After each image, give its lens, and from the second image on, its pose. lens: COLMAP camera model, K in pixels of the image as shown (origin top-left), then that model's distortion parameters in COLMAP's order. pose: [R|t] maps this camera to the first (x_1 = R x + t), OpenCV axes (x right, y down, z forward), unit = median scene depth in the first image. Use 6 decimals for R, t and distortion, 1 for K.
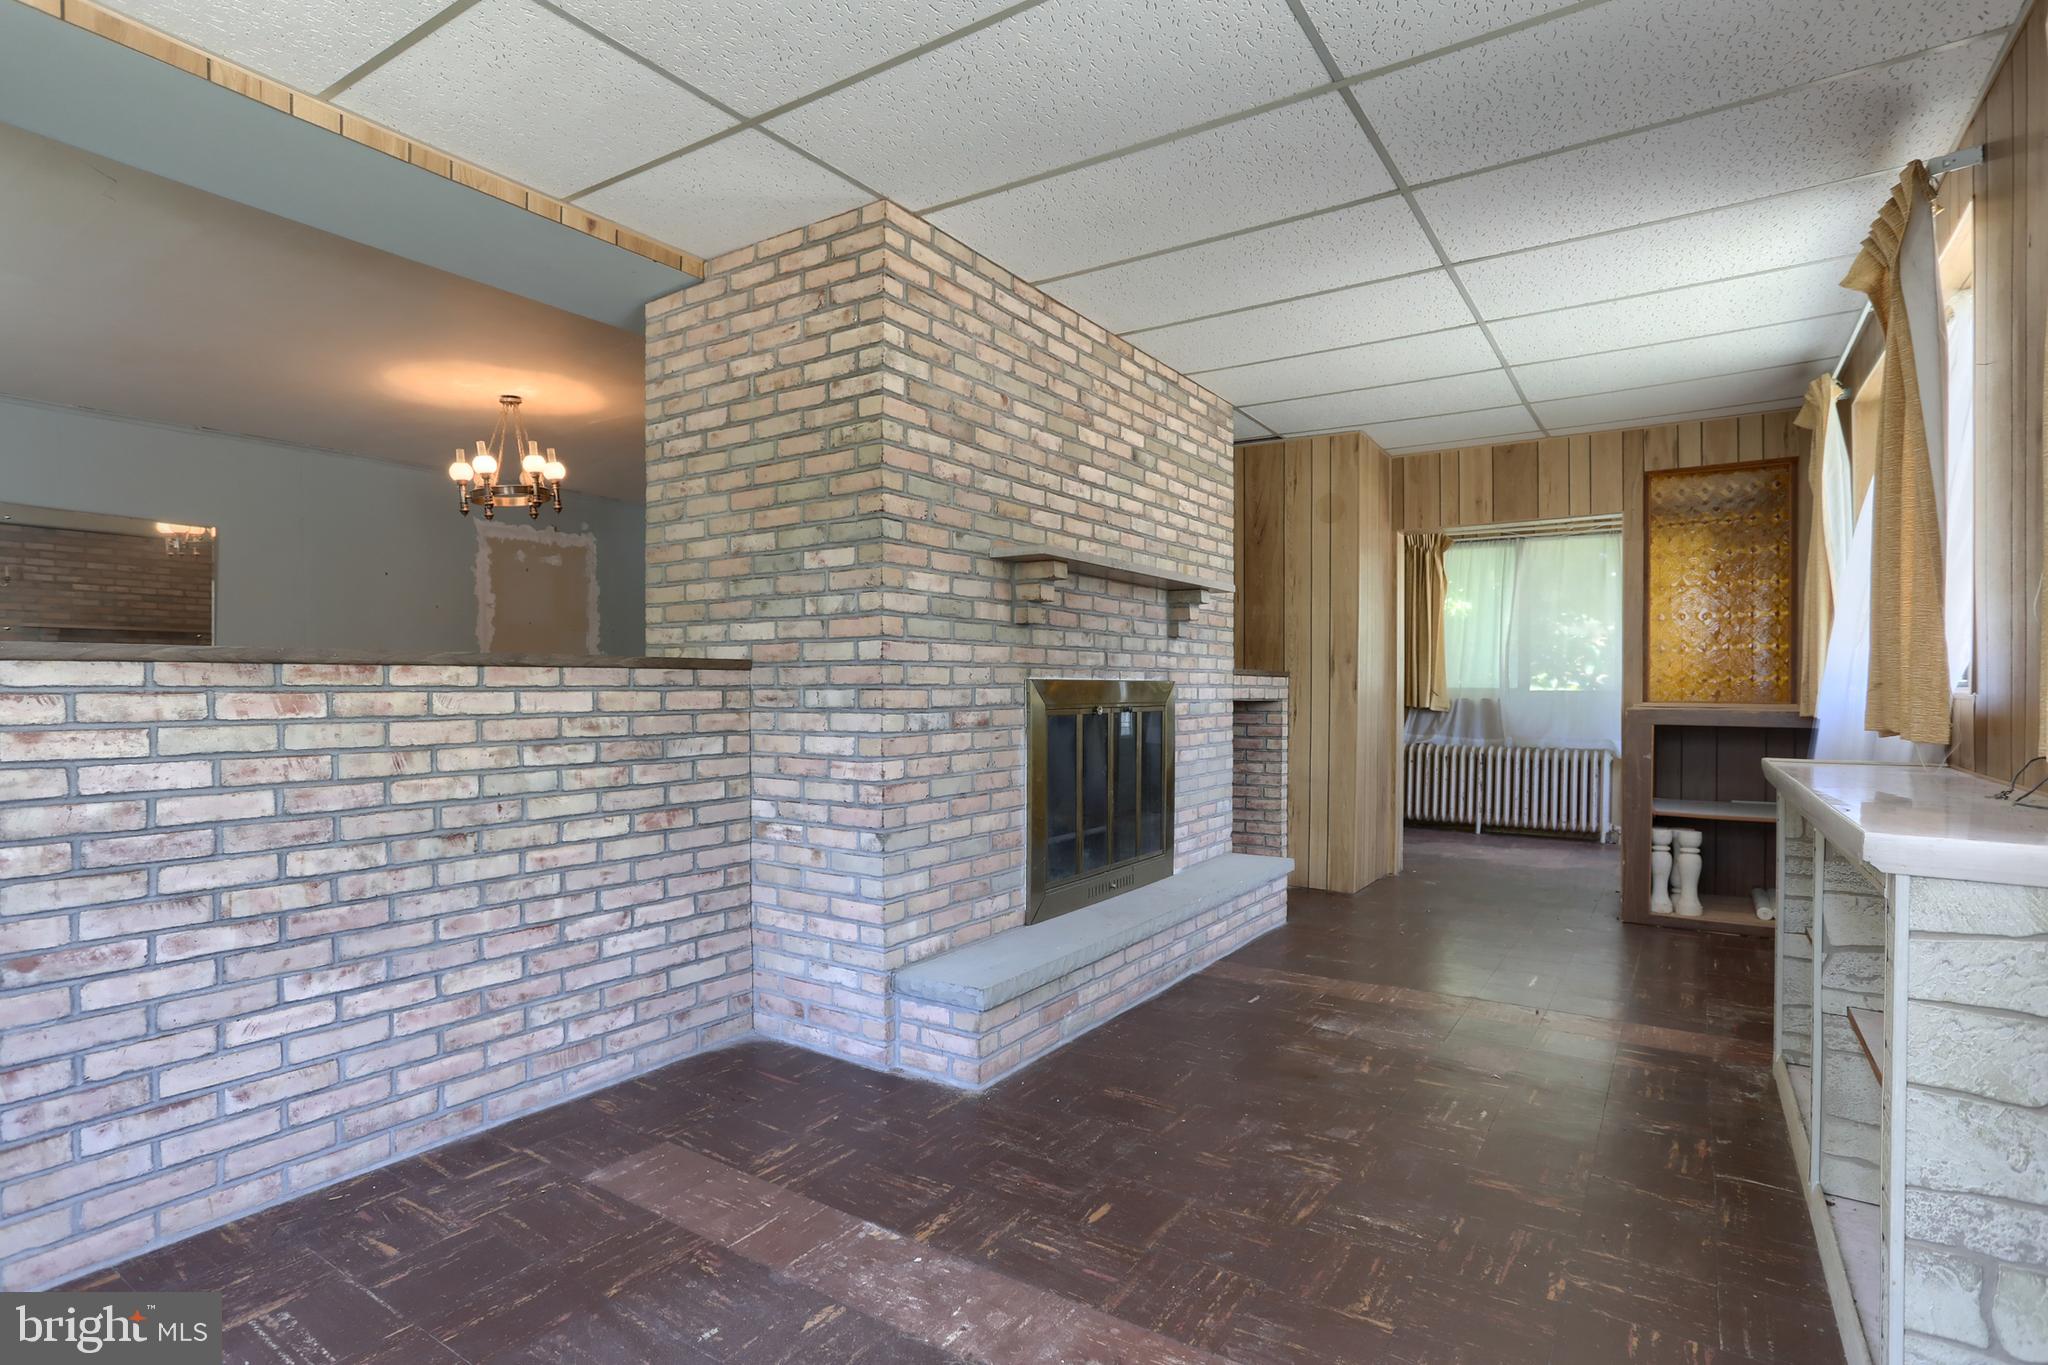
lens RADIAL K [[1018.2, 0, 1028.1], [0, 1018.2, 697.1], [0, 0, 1]] dist [-0.023092, 0.003701]
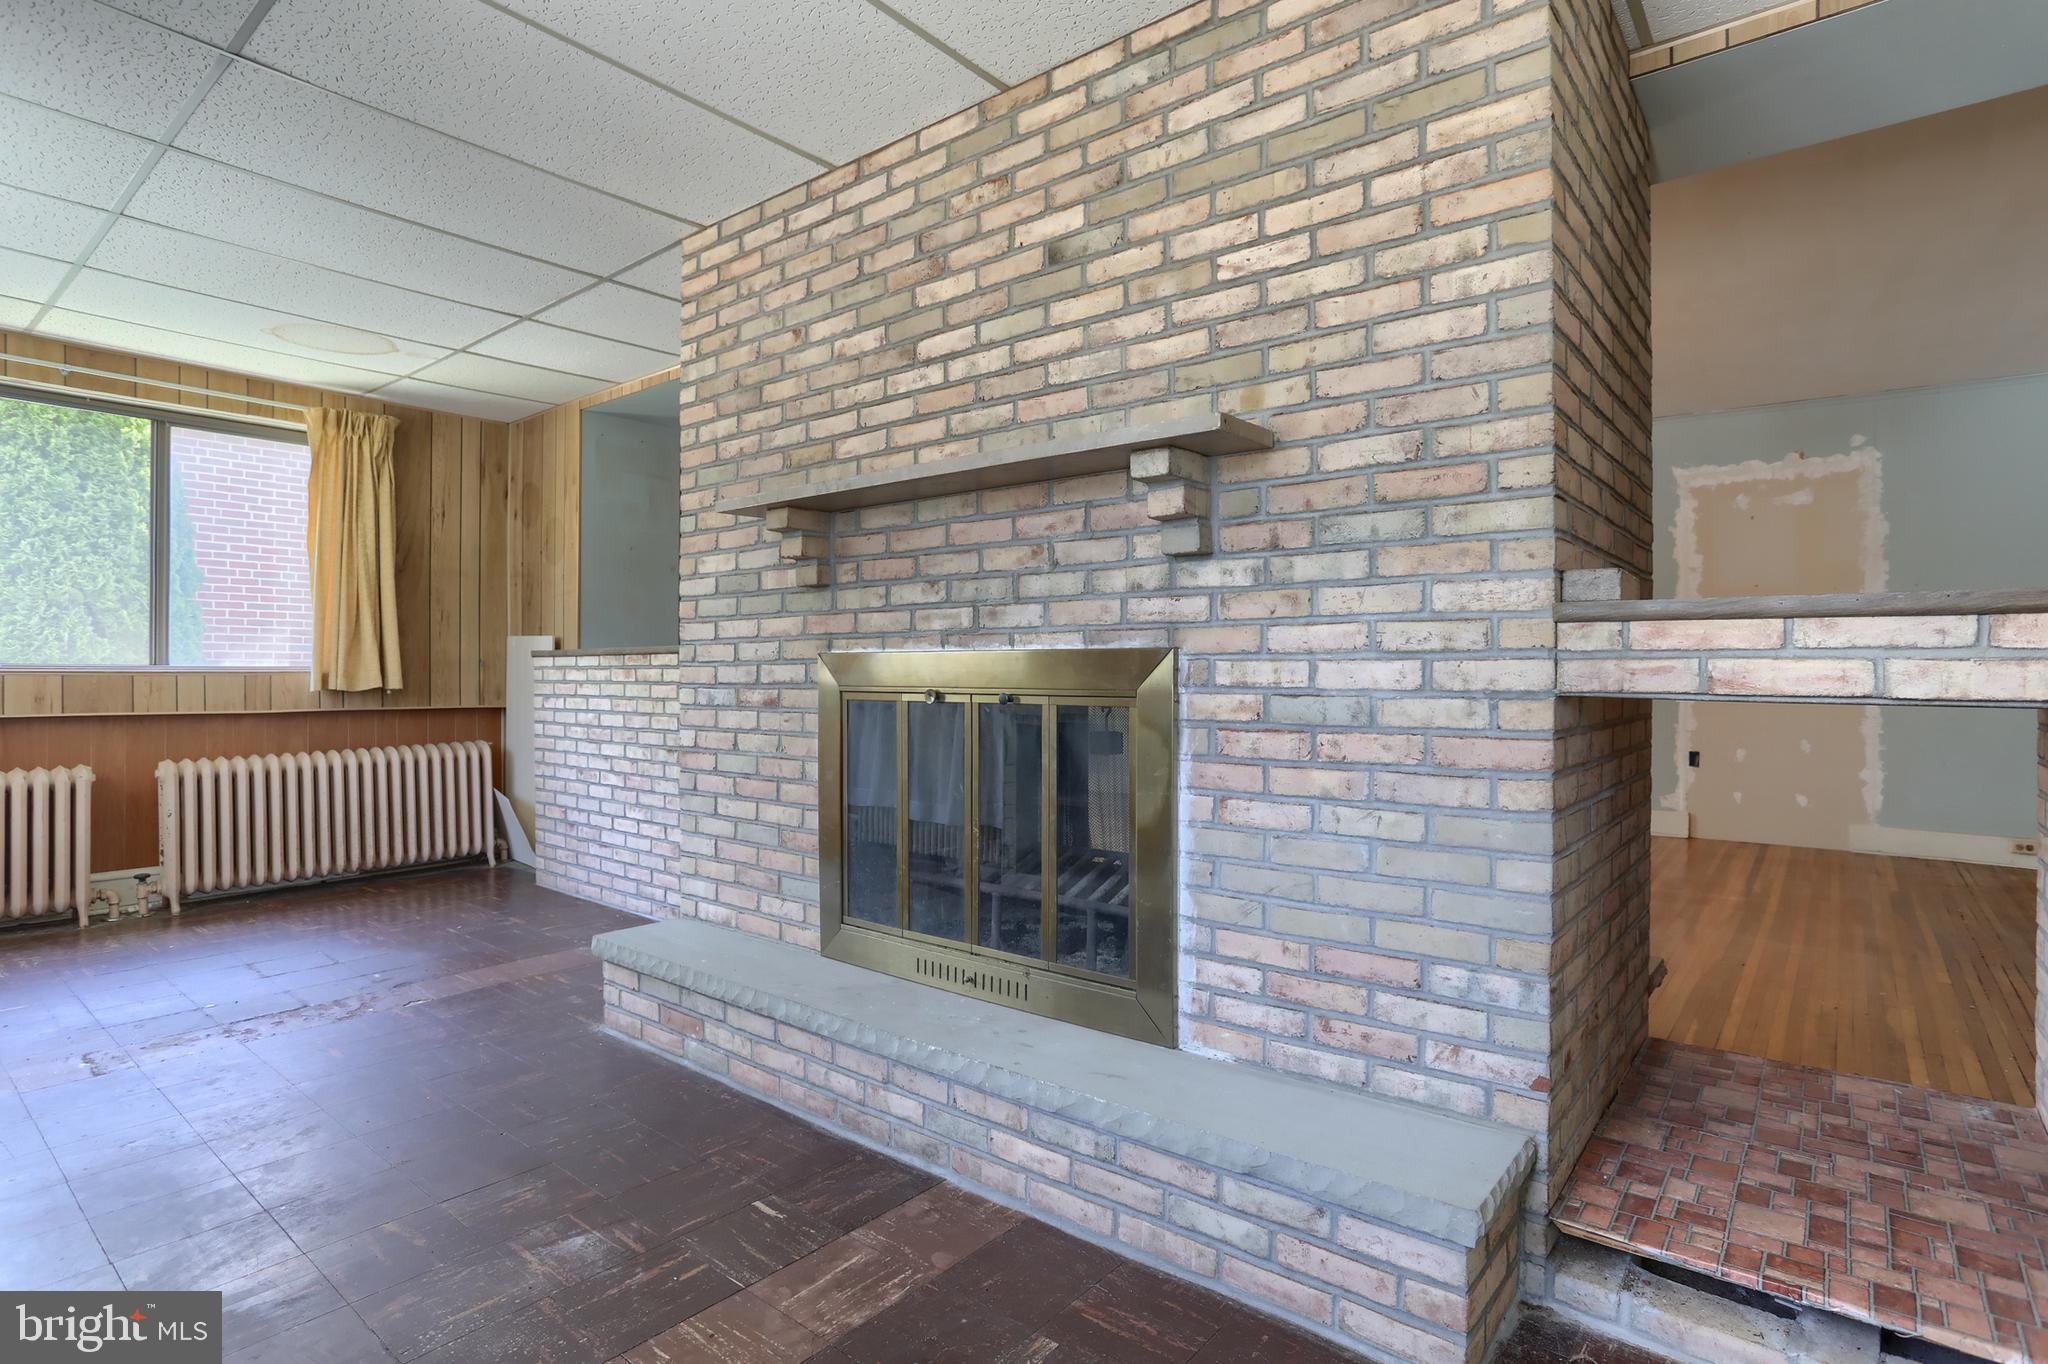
lens RADIAL K [[1032.0, 0, 1030.6], [0, 1032.0, 668.0], [0, 0, 1]] dist [-0.031609, 0.000213]
pose [[-0.090351, -0.003879, -0.995902, 0.826481], [-0.009314, 0.999952, -0.003049, -0.004824], [0.995866, 0.009000, -0.090383, 1.268275]]
